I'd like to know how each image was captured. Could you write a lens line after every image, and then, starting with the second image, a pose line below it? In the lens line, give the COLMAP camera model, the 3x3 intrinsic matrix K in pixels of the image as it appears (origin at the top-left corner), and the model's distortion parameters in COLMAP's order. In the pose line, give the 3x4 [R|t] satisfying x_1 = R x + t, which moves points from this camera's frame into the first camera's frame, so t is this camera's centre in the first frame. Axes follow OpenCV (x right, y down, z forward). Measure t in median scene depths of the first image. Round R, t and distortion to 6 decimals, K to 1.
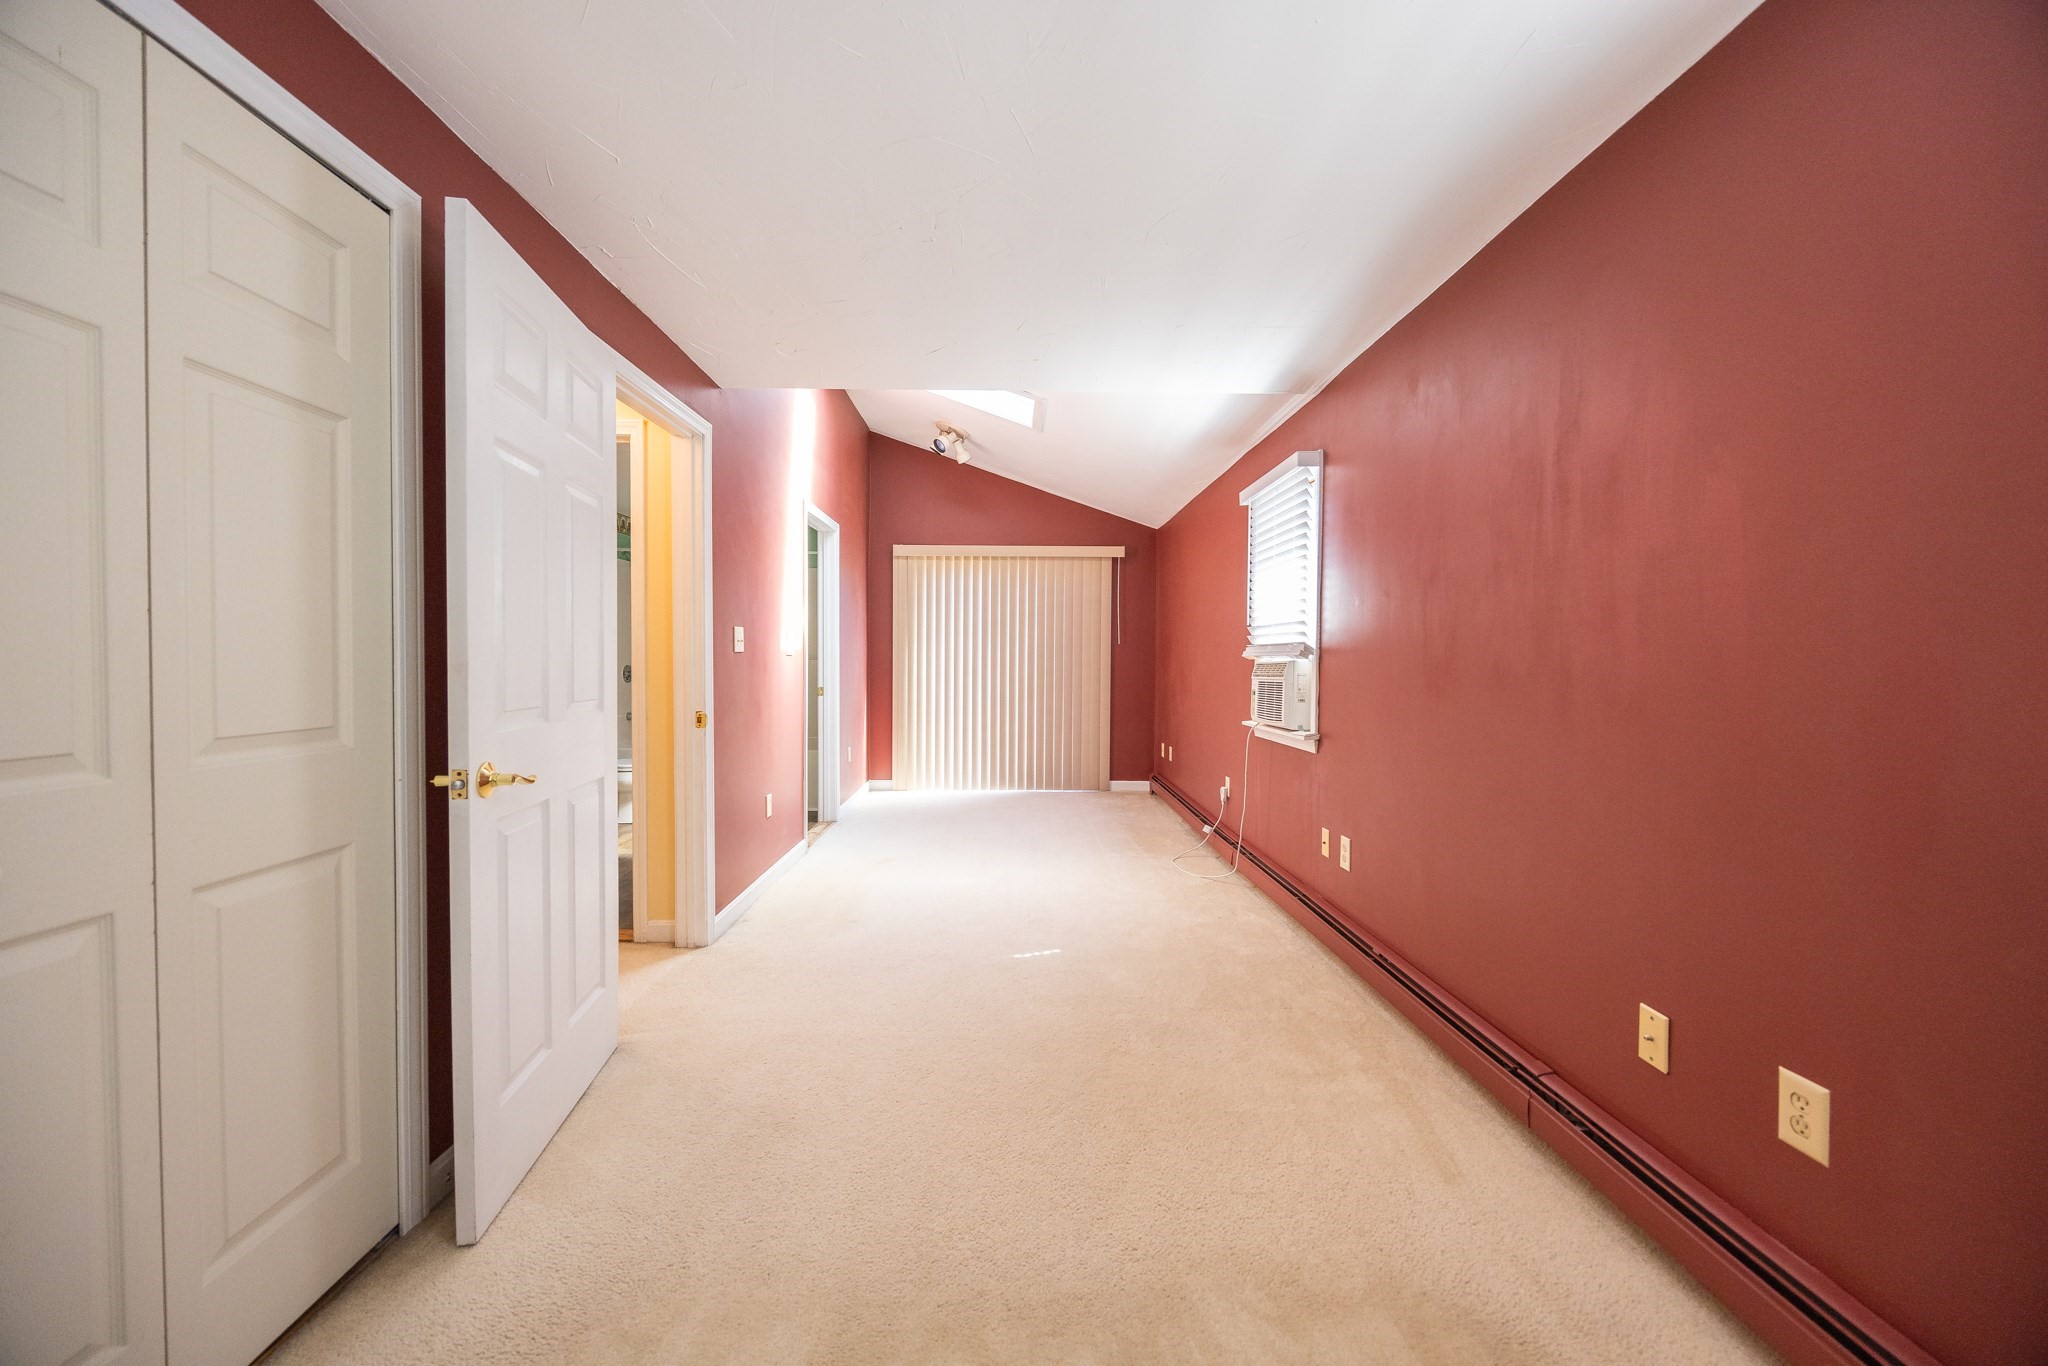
lens RADIAL K [[715.0, 0, 1014.5], [0, 715.0, 677.4], [0, 0, 1]] dist [-0.002391, -0.000086]
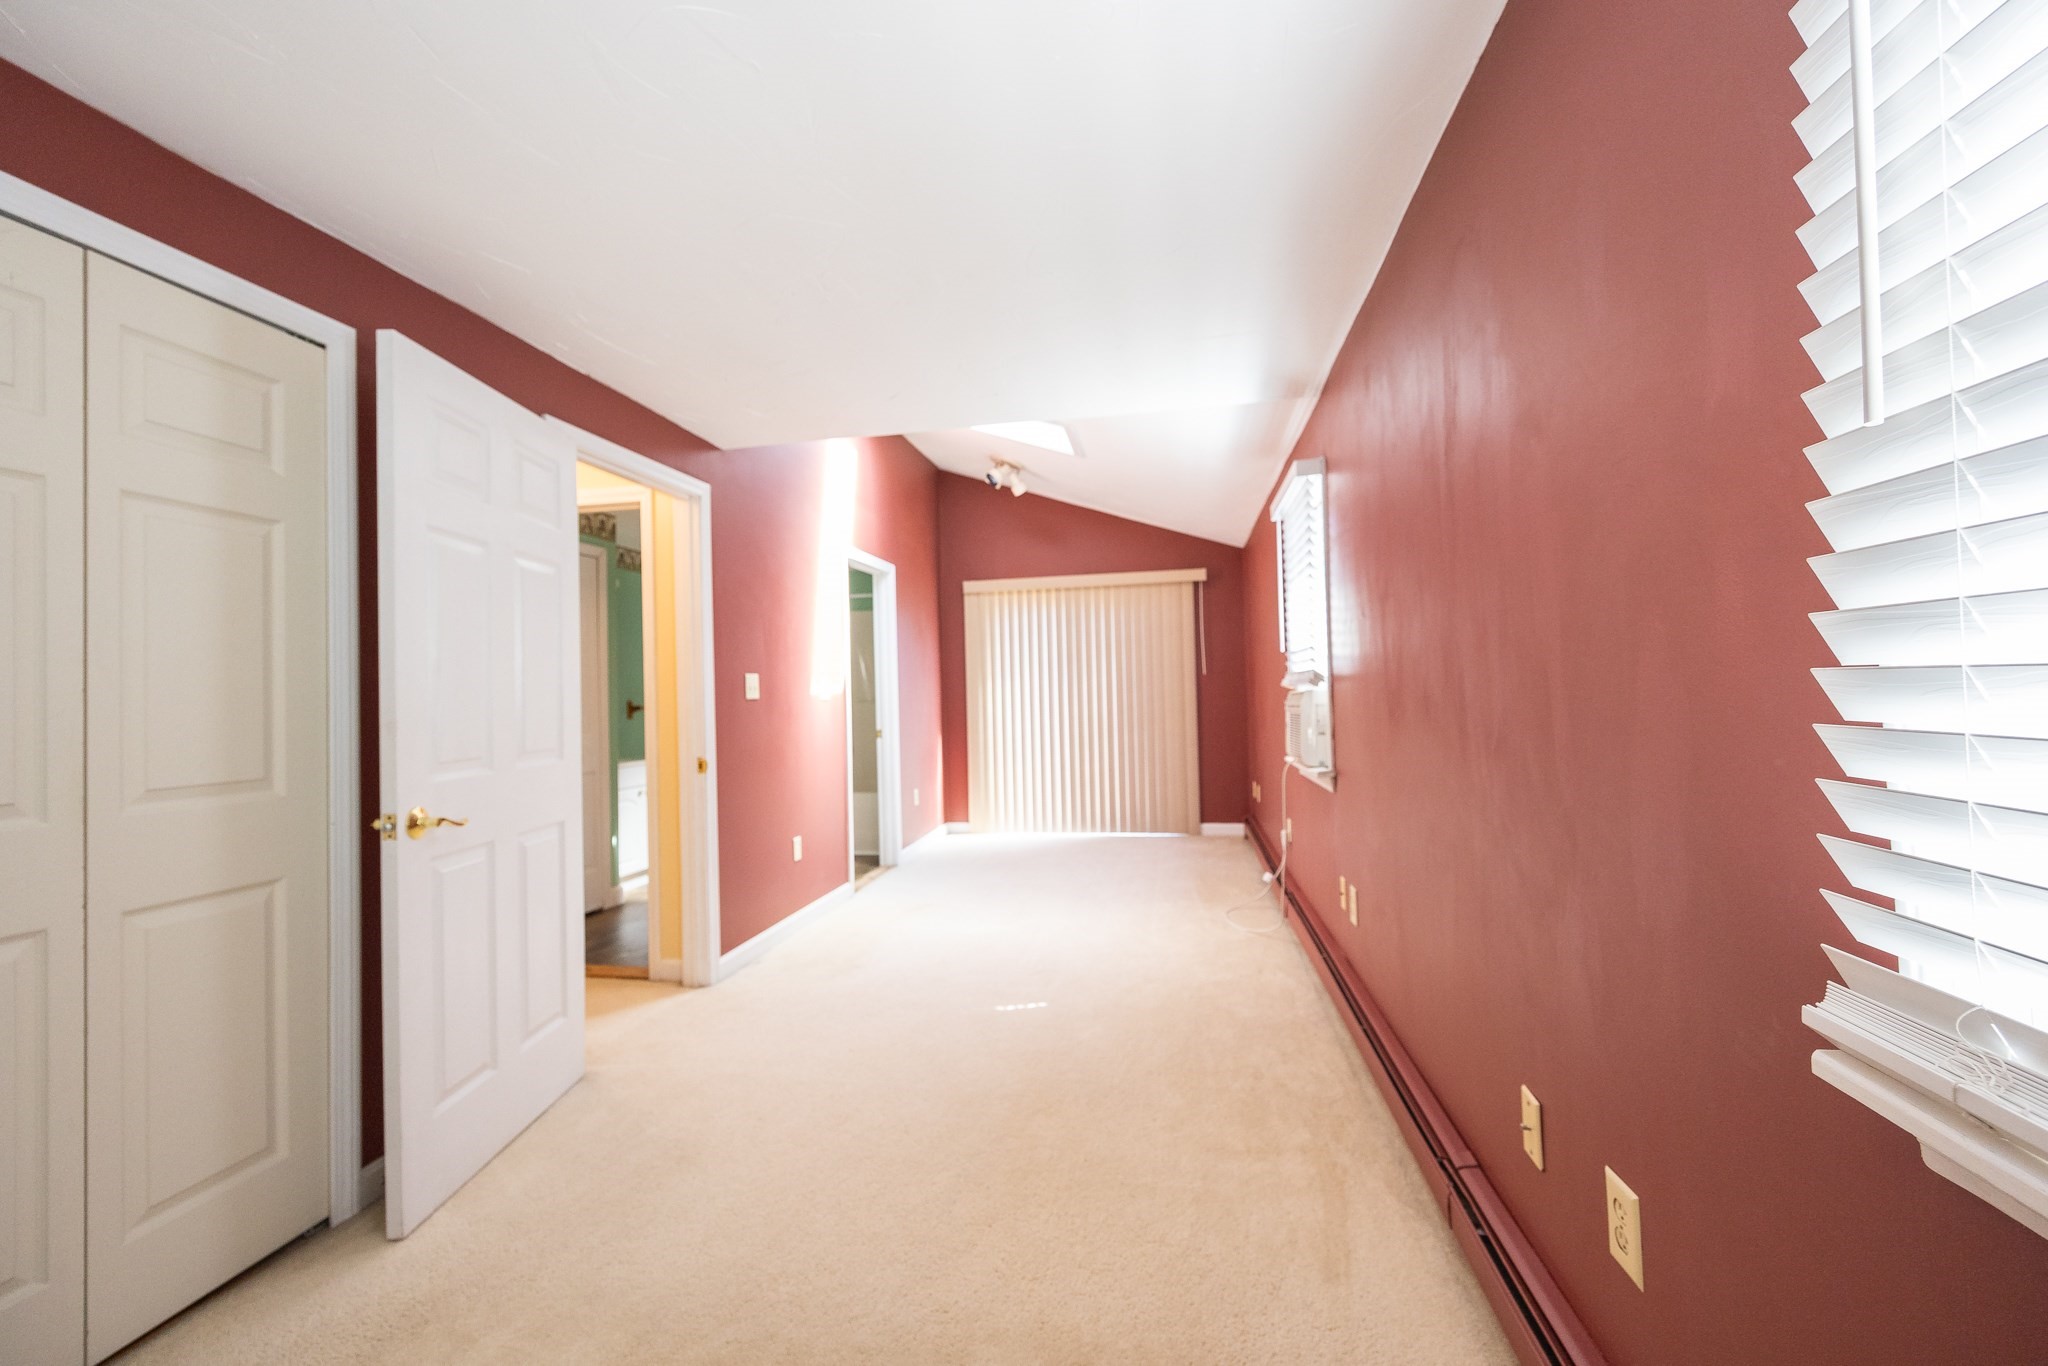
lens RADIAL K [[762.6, 0, 1034.8], [0, 762.6, 683.6], [0, 0, 1]] dist [0.000056, 0.000091]
pose [[0.982606, -0.035000, -0.182374, 0.357796], [0.027990, 0.998772, -0.040873, -0.001172], [0.183581, 0.035058, 0.982379, -0.014420]]
